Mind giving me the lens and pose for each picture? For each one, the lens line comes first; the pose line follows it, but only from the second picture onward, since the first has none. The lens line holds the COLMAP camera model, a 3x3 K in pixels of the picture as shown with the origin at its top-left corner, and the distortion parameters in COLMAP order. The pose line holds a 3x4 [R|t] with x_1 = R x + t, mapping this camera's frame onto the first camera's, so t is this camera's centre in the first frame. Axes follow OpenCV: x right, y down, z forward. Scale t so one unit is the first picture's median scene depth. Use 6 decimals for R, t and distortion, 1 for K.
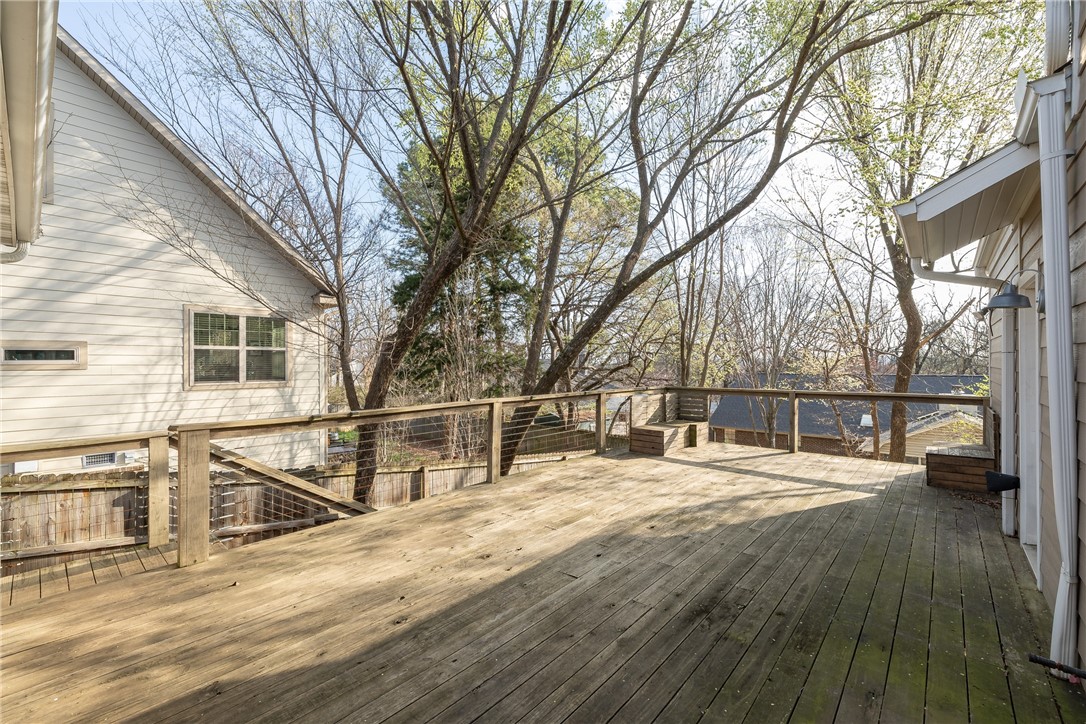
lens RADIAL K [[464.0, 0, 546.2], [0, 464.0, 363.3], [0, 0, 1]] dist [-0.000390, -0.000208]
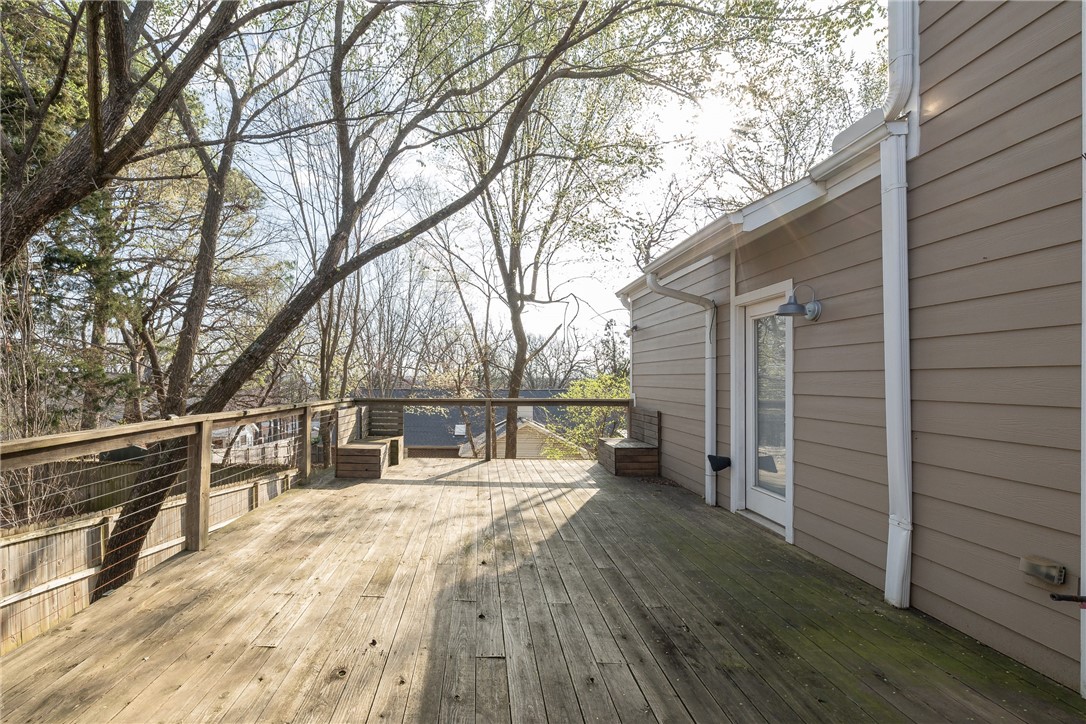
lens RADIAL K [[494.9, 0, 450.1], [0, 494.9, 379.9], [0, 0, 1]] dist [0.003690, -0.000056]
pose [[0.793370, 0.005337, 0.608716, -0.312519], [-0.003679, 0.999985, -0.003973, 0.036970], [-0.608728, 0.000913, 0.793378, 0.324573]]
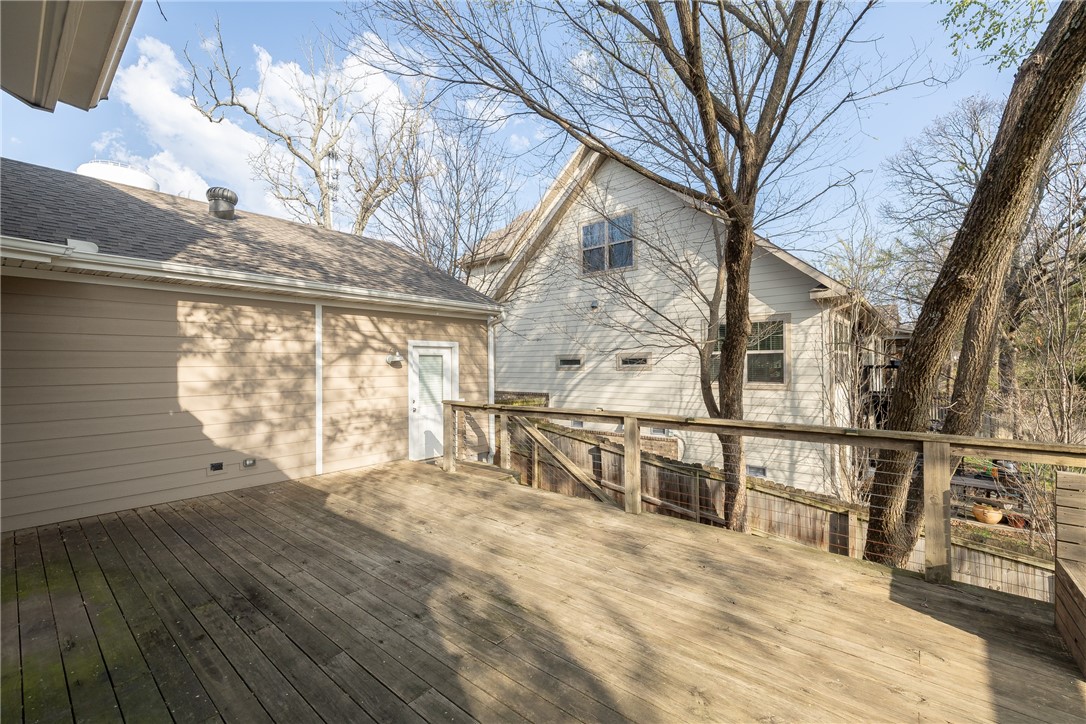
lens RADIAL K [[455.4, 0, 536.5], [0, 455.4, 359.5], [0, 0, 1]] dist [0.001617, -0.002691]
pose [[0.001072, -0.011668, -0.999931, 0.873050], [0.006788, 0.999909, -0.011660, -0.012494], [0.999976, -0.006775, 0.001151, 1.019583]]
